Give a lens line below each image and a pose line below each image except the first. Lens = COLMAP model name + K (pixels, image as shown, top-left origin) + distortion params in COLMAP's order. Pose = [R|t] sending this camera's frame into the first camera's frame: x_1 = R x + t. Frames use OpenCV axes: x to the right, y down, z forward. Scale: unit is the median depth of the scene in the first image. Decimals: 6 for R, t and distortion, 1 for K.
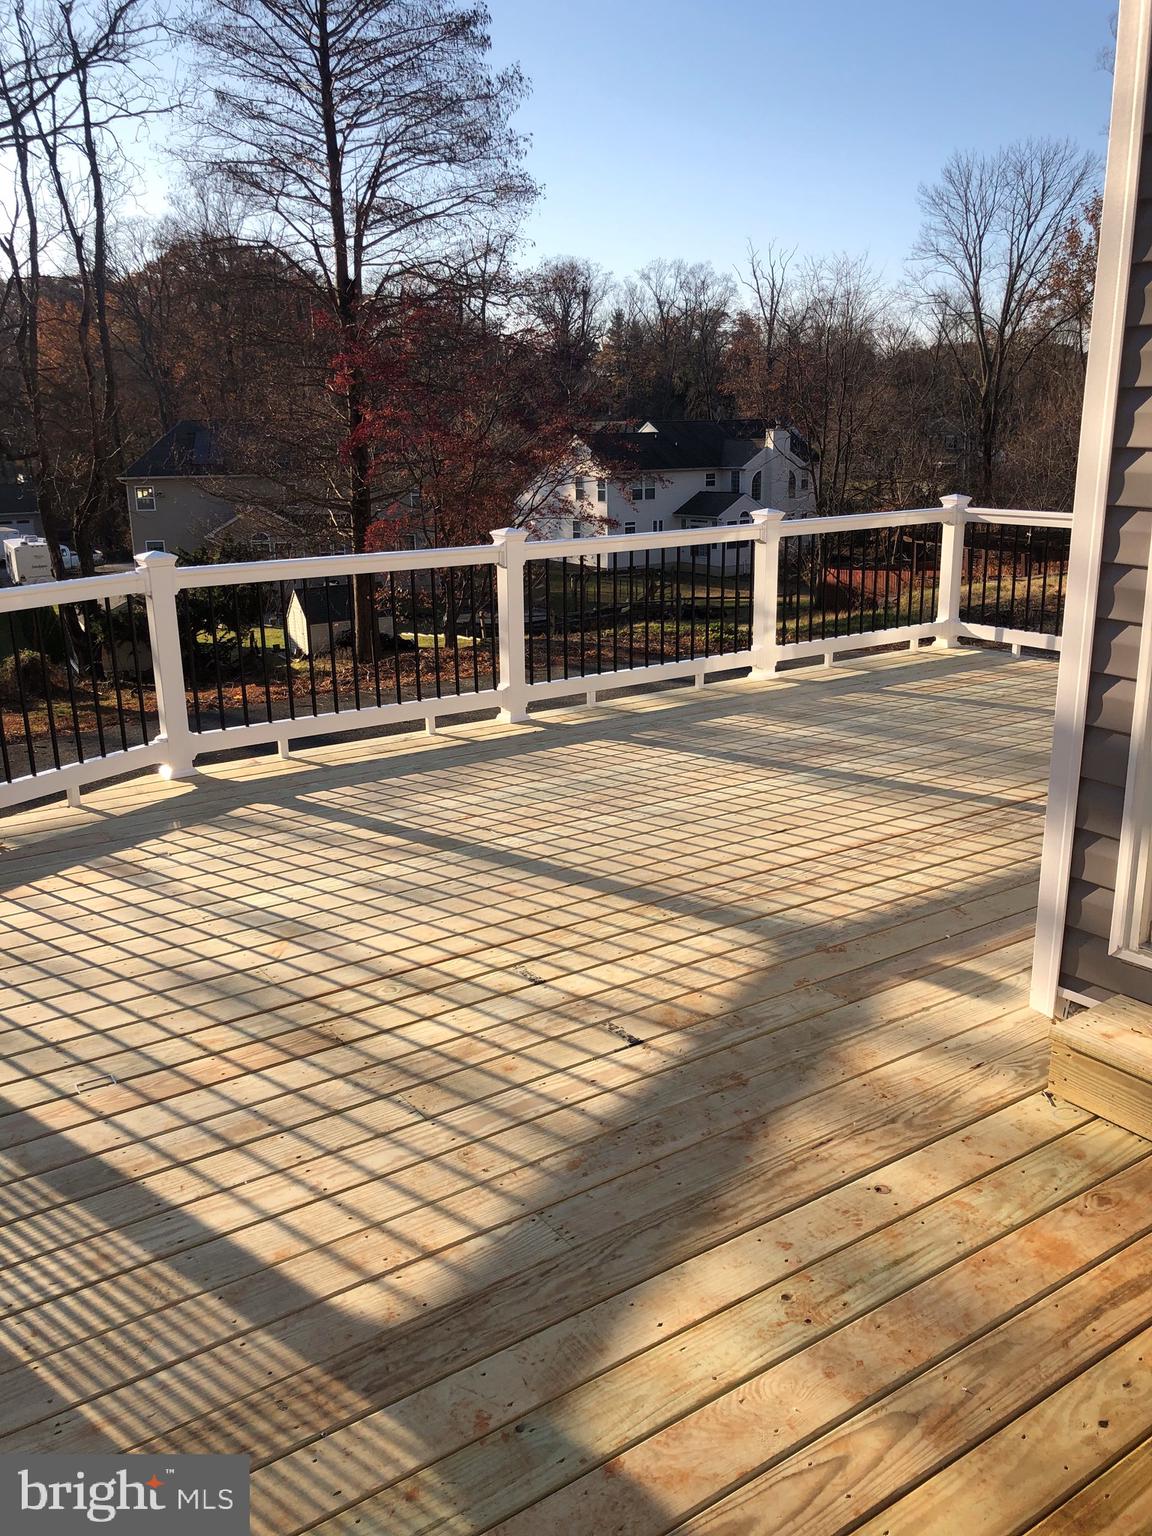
lens RADIAL K [[1242.0, 0, 576.0], [0, 1242.0, 768.0], [0, 0, 1]] dist [0.000159, 0.073988]
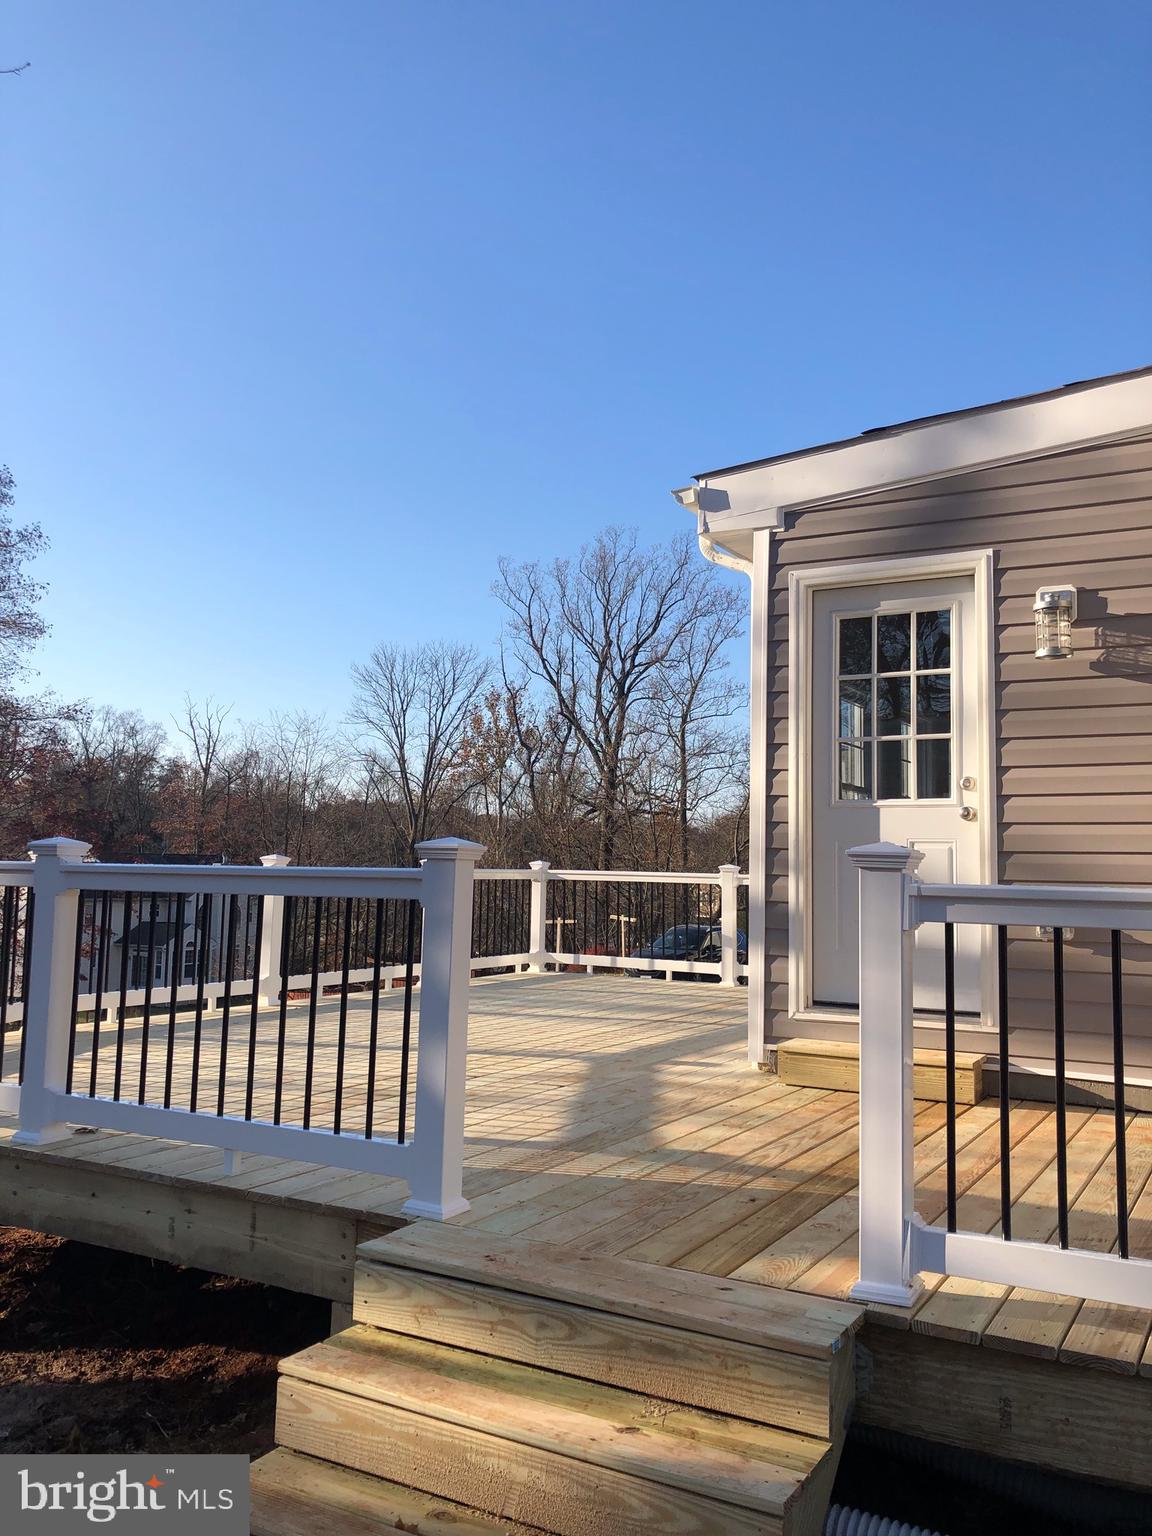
lens RADIAL K [[1252.4, 0, 576.0], [0, 1252.4, 768.0], [0, 0, 1]] dist [-0.000004, -0.001242]
pose [[0.899363, 0.070306, 0.431513, -0.067601], [0.082938, 0.941628, -0.326279, 0.035935], [-0.429264, 0.329232, 0.841034, -0.056816]]
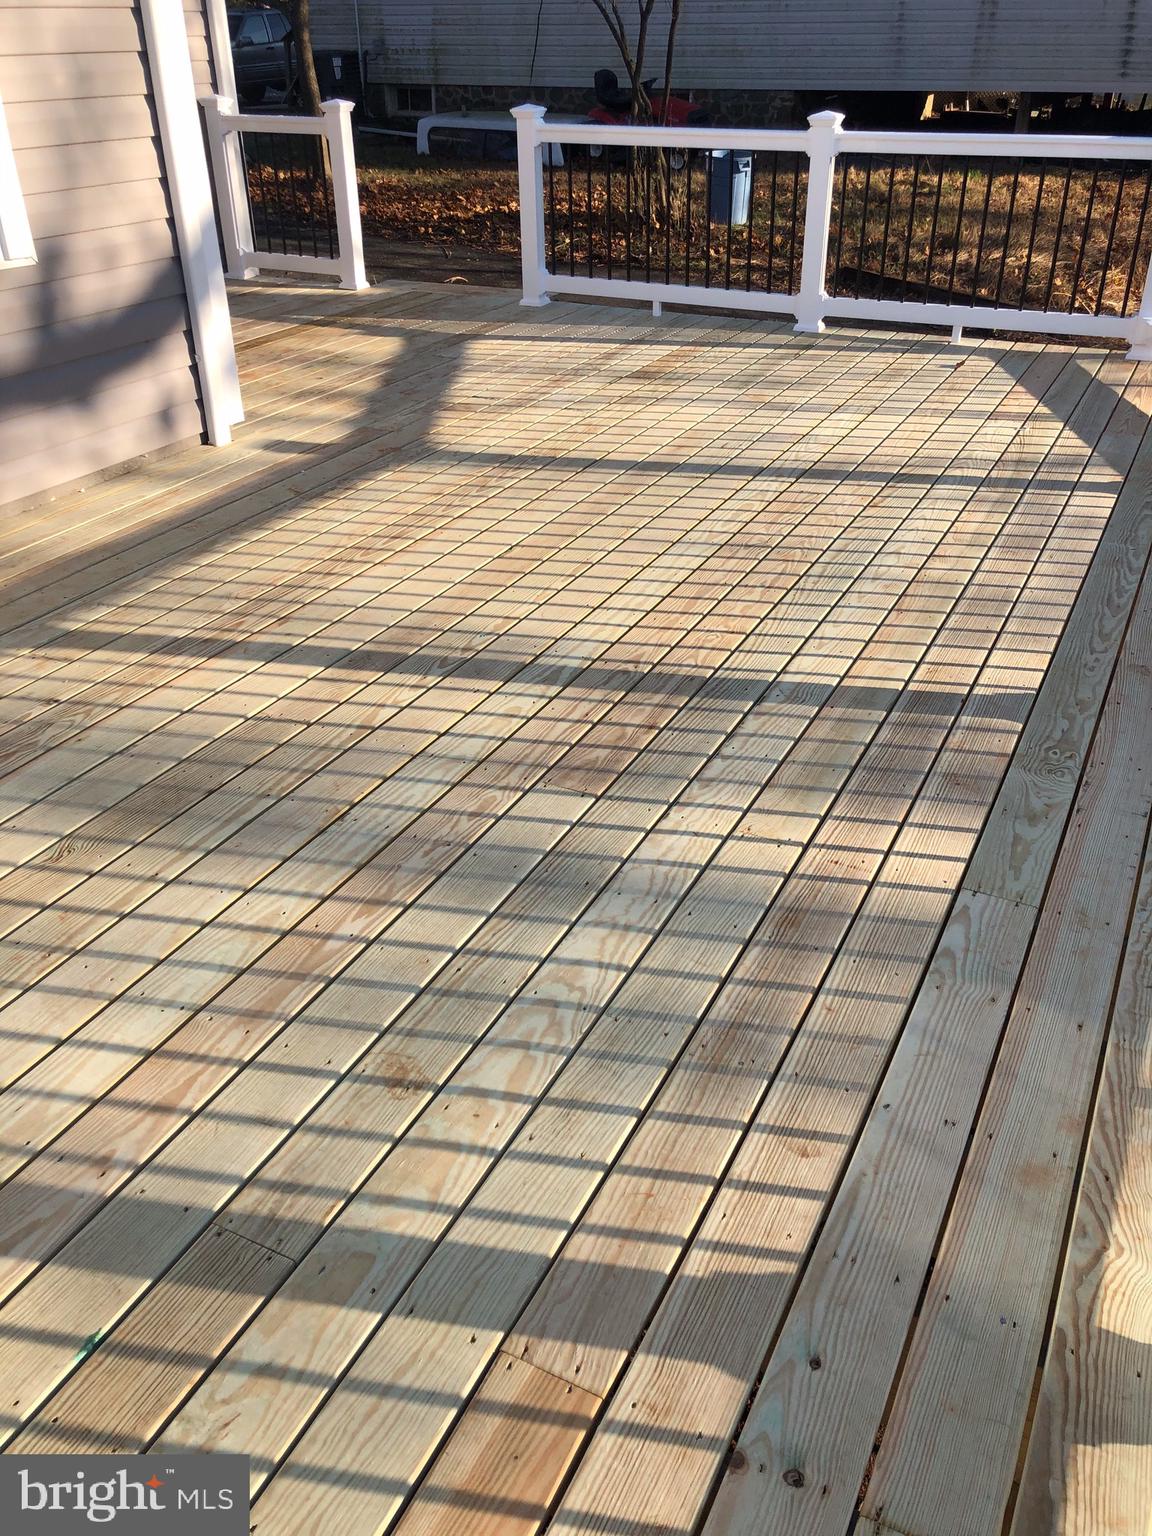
lens RADIAL K [[1252.4, 0, 576.0], [0, 1252.4, 768.0], [0, 0, 1]] dist [-0.000004, -0.001242]
pose [[-0.874137, 0.272367, -0.402119, 0.083202], [-0.102278, 0.706154, 0.700633, -0.070856], [0.474788, 0.653577, -0.589418, 0.265627]]
